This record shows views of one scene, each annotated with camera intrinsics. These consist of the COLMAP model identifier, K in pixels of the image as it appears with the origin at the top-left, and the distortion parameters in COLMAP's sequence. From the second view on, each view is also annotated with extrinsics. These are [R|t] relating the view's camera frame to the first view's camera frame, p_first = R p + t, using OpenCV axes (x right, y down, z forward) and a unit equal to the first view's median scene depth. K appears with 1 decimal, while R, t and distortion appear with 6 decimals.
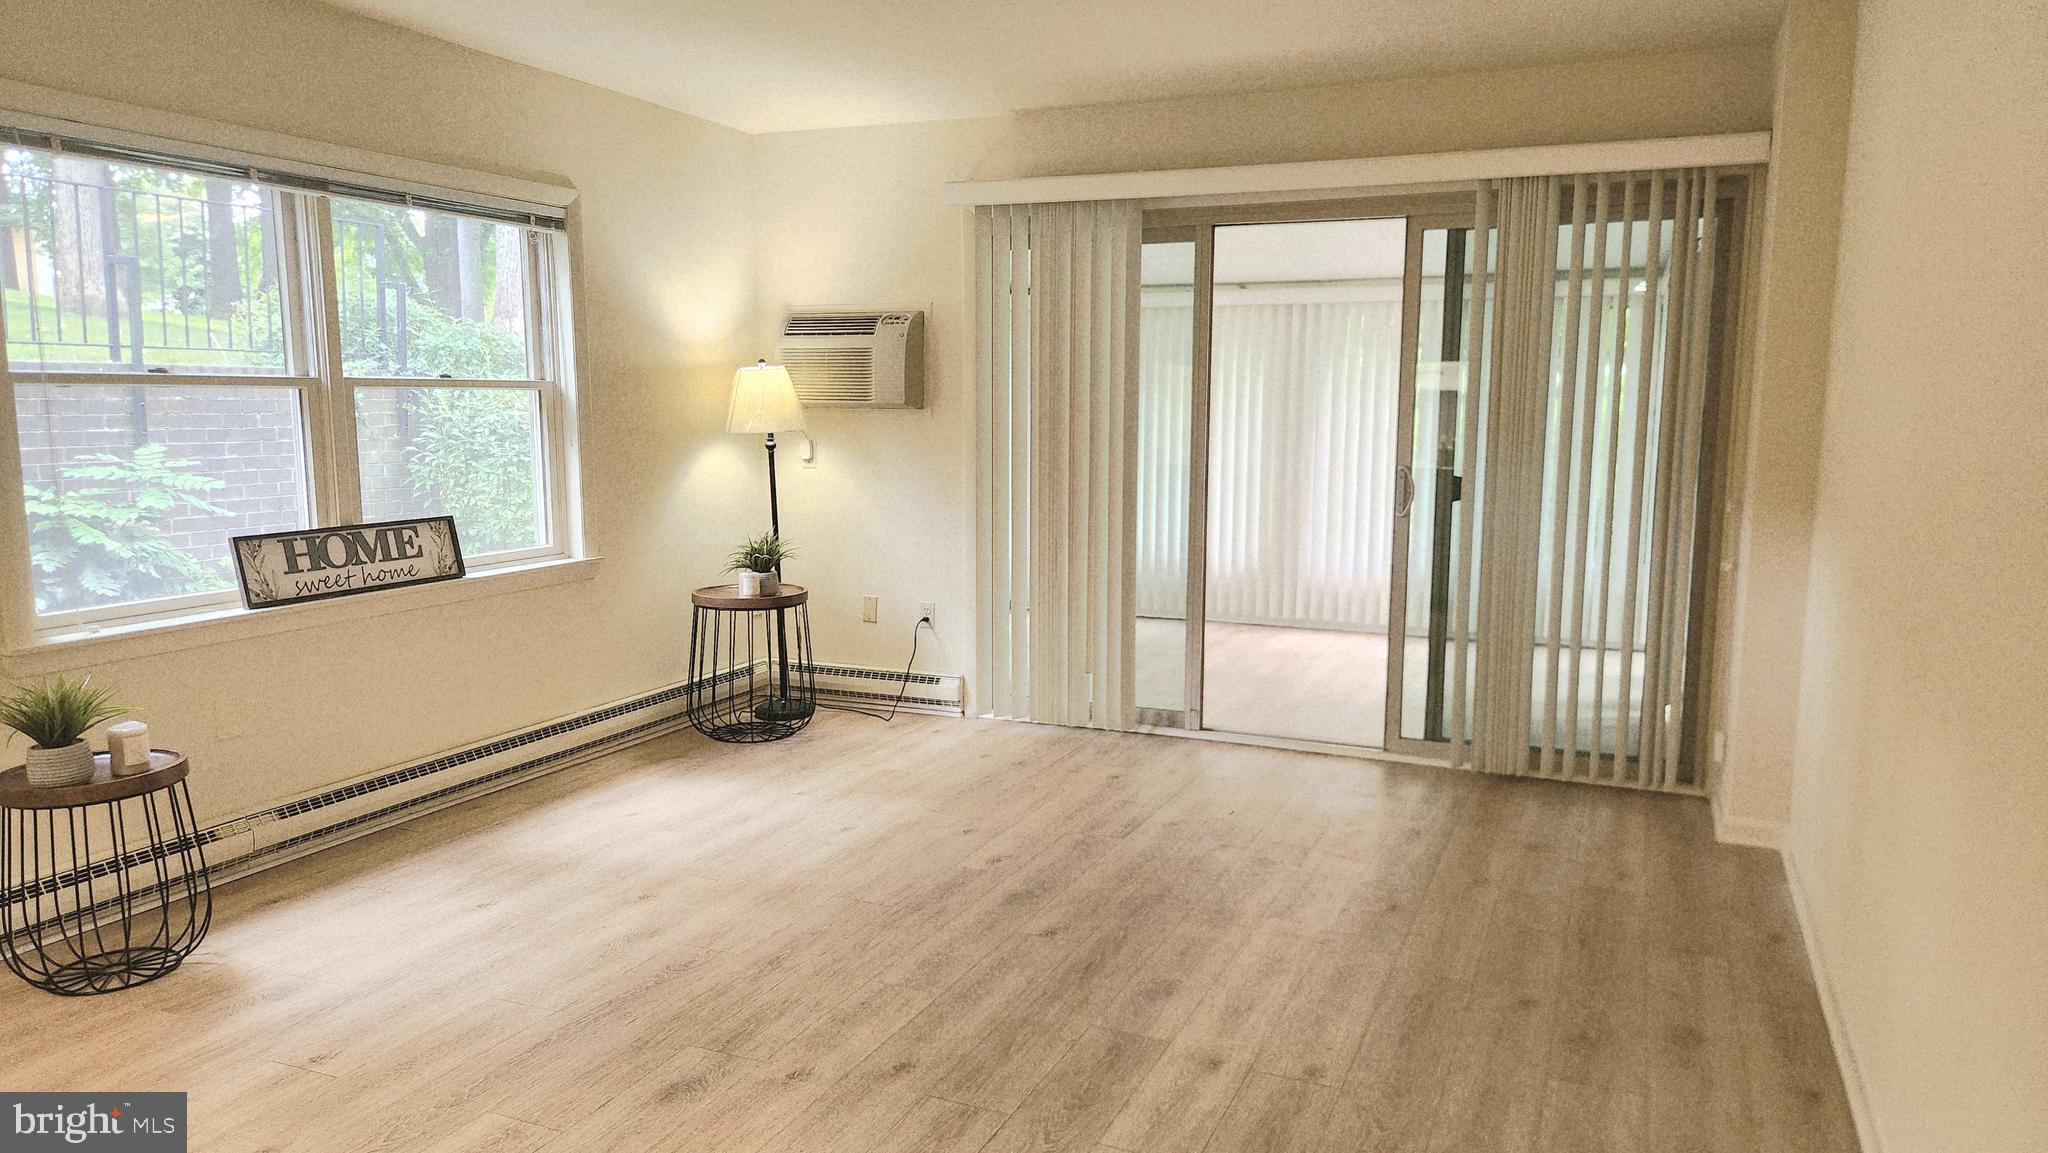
lens RADIAL K [[1374.3, 0, 1039.0], [0, 1374.3, 579.9], [0, 0, 1]] dist [0.051028, -0.025957]
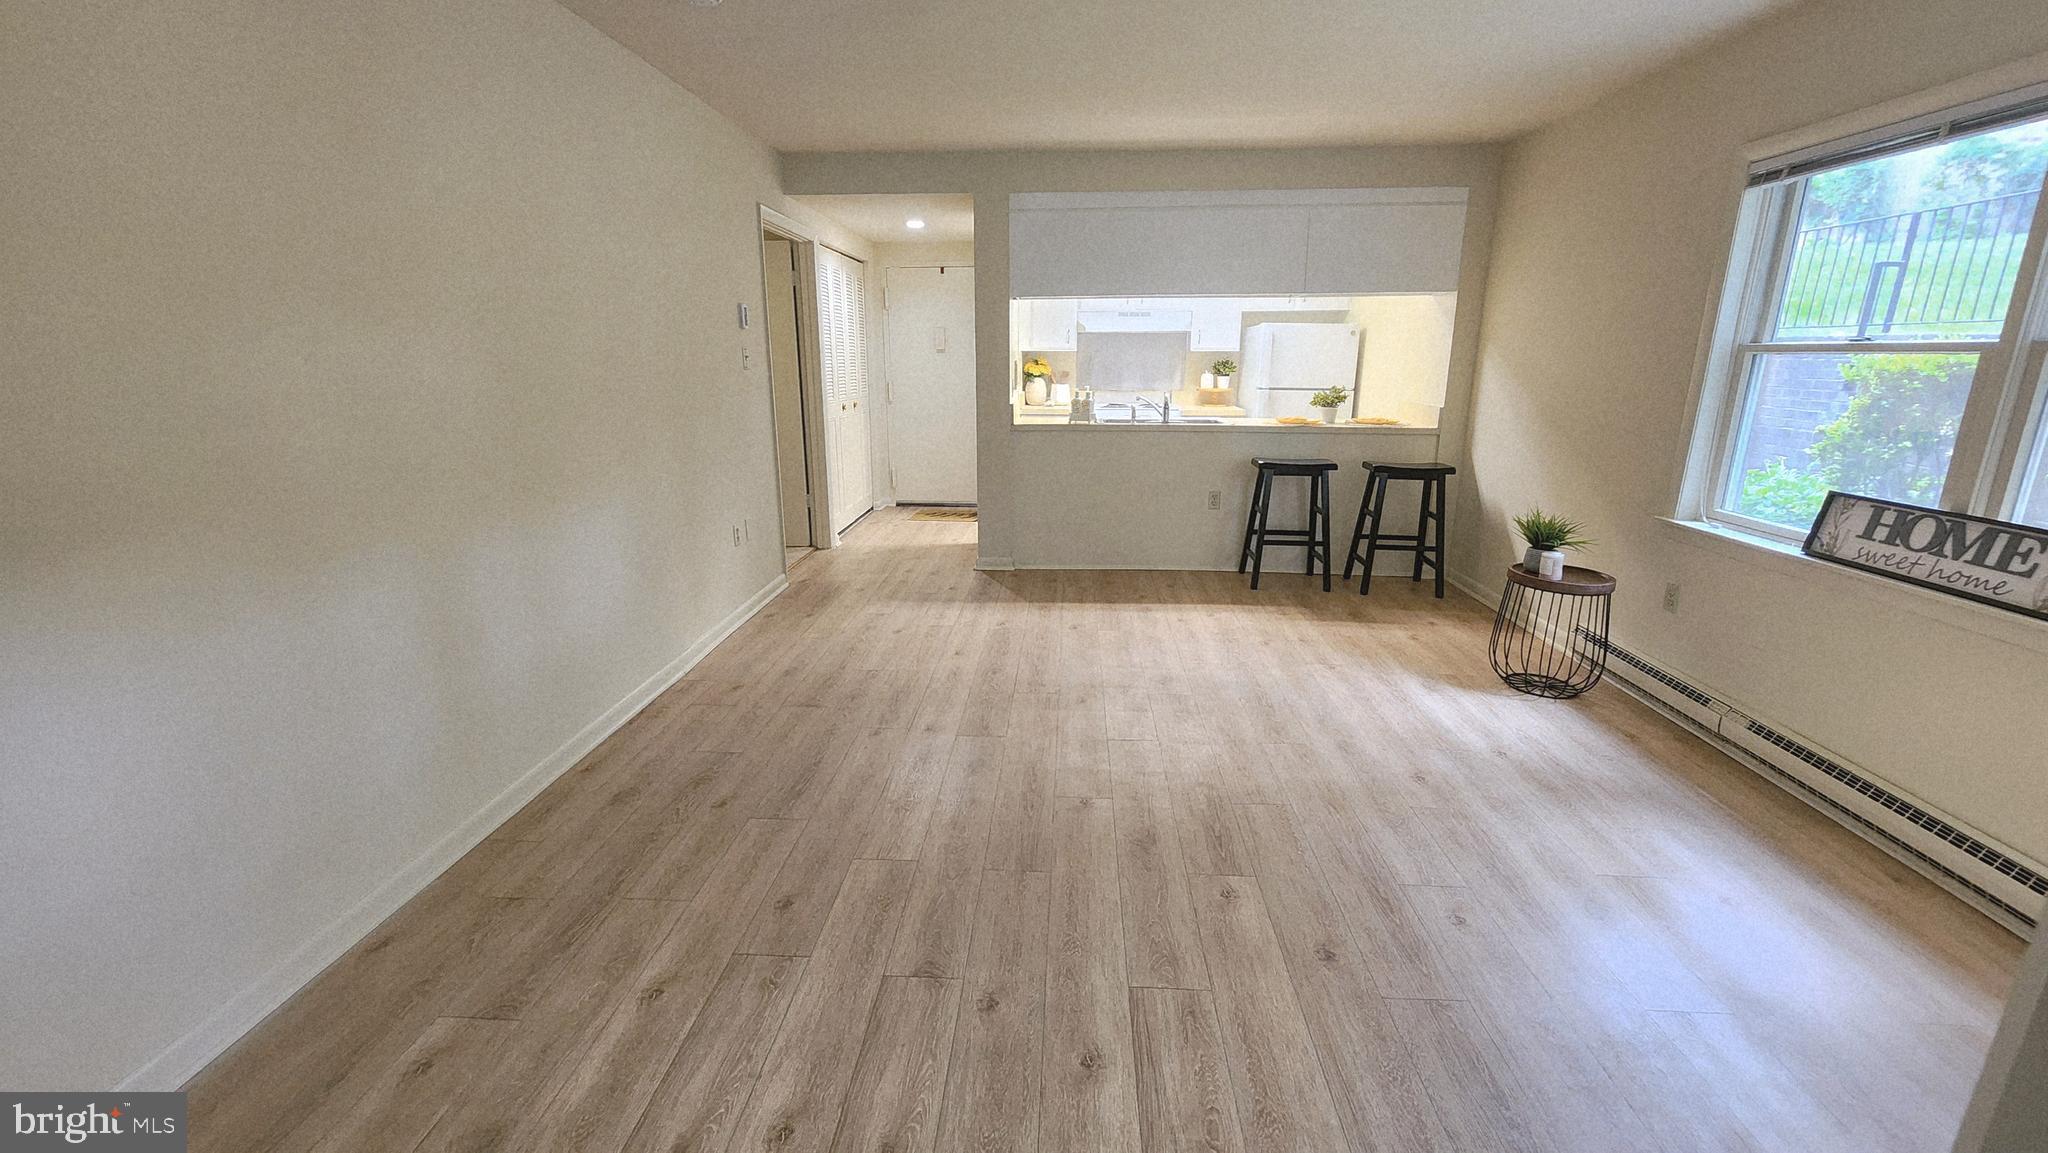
lens RADIAL K [[835.1, 0, 1022.0], [0, 835.1, 560.3], [0, 0, 1]] dist [0.001535, -0.001013]
pose [[-0.939596, 0.076705, -0.333580, 0.228105], [-0.051049, 0.932264, 0.358158, -0.162266], [0.338457, 0.353553, -0.872036, 1.210280]]
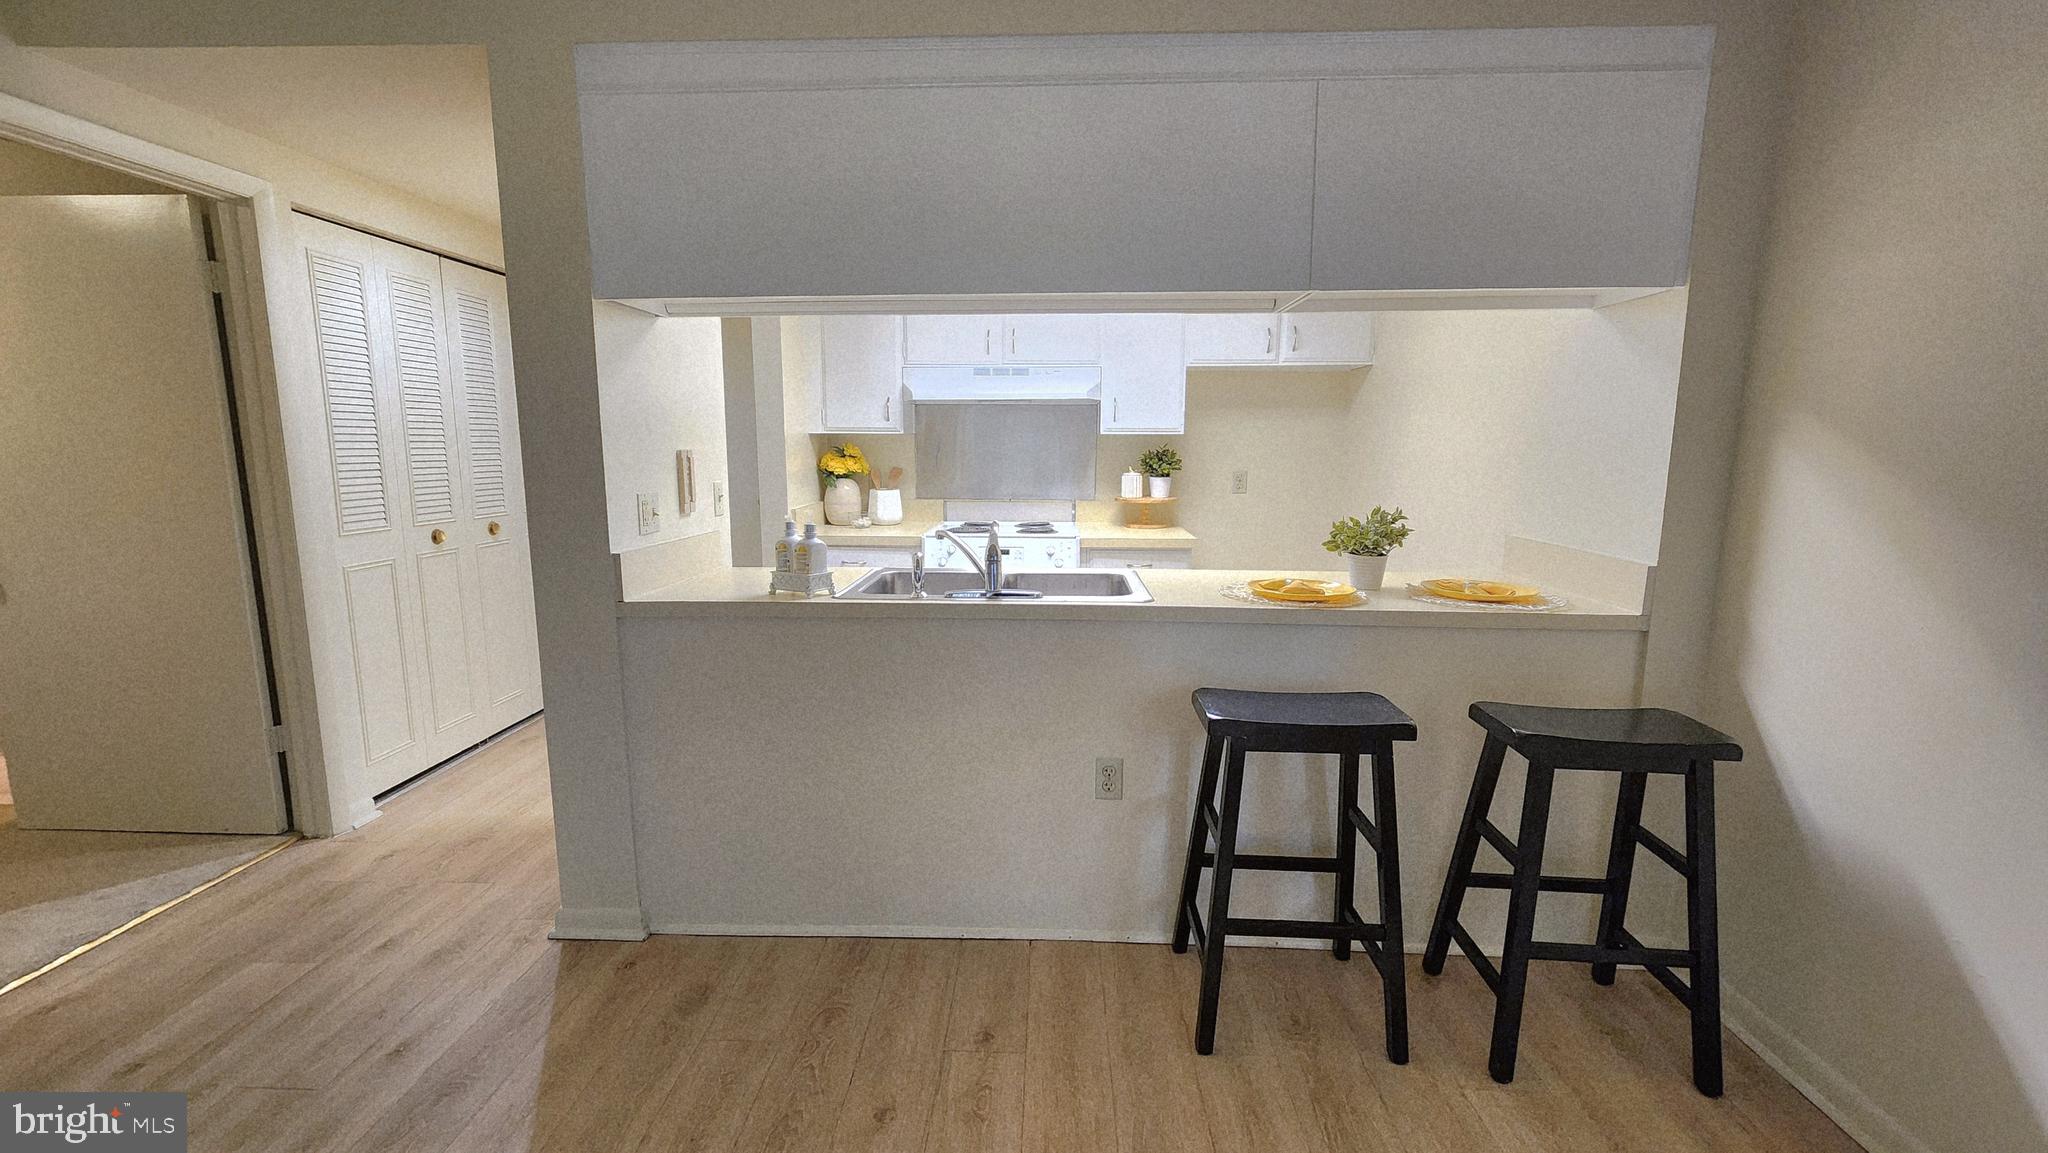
lens RADIAL K [[835.1, 0, 1022.5], [0, 835.1, 566.4], [0, 0, 1]] dist [0.001535, -0.001013]
pose [[-0.931112, 0.046087, -0.361811, -0.198517], [-0.056079, 0.962099, 0.266870, -0.084553], [0.360397, 0.268776, -0.893237, 0.642701]]
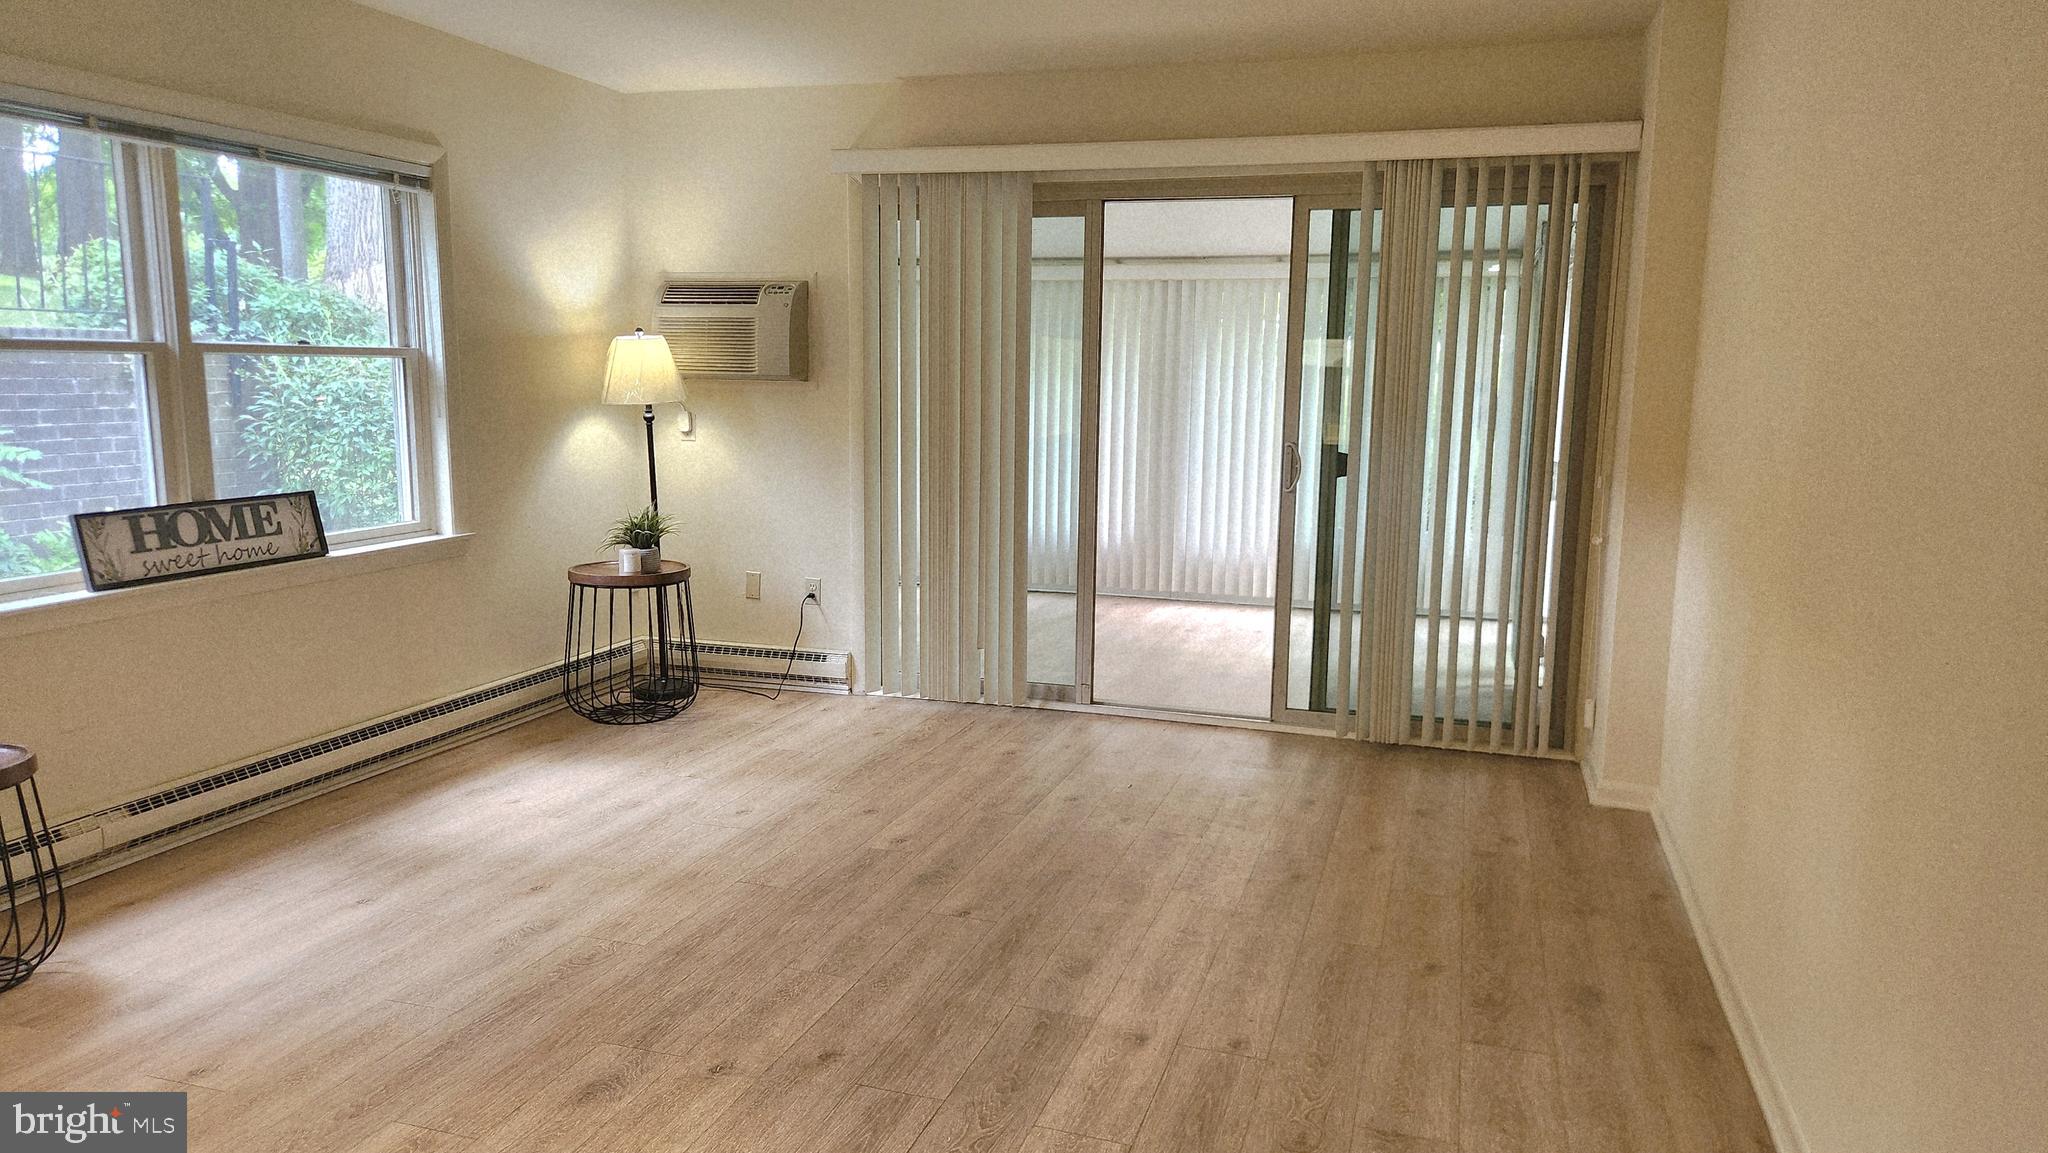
lens RADIAL K [[1374.3, 0, 1027.8], [0, 1374.3, 571.3], [0, 0, 1]] dist [0.051028, -0.025957]
pose [[0.995190, -0.005338, 0.097816, -0.032374], [0.003887, 0.999880, 0.015019, -0.003668], [-0.097884, -0.014567, 0.995091, 0.008453]]
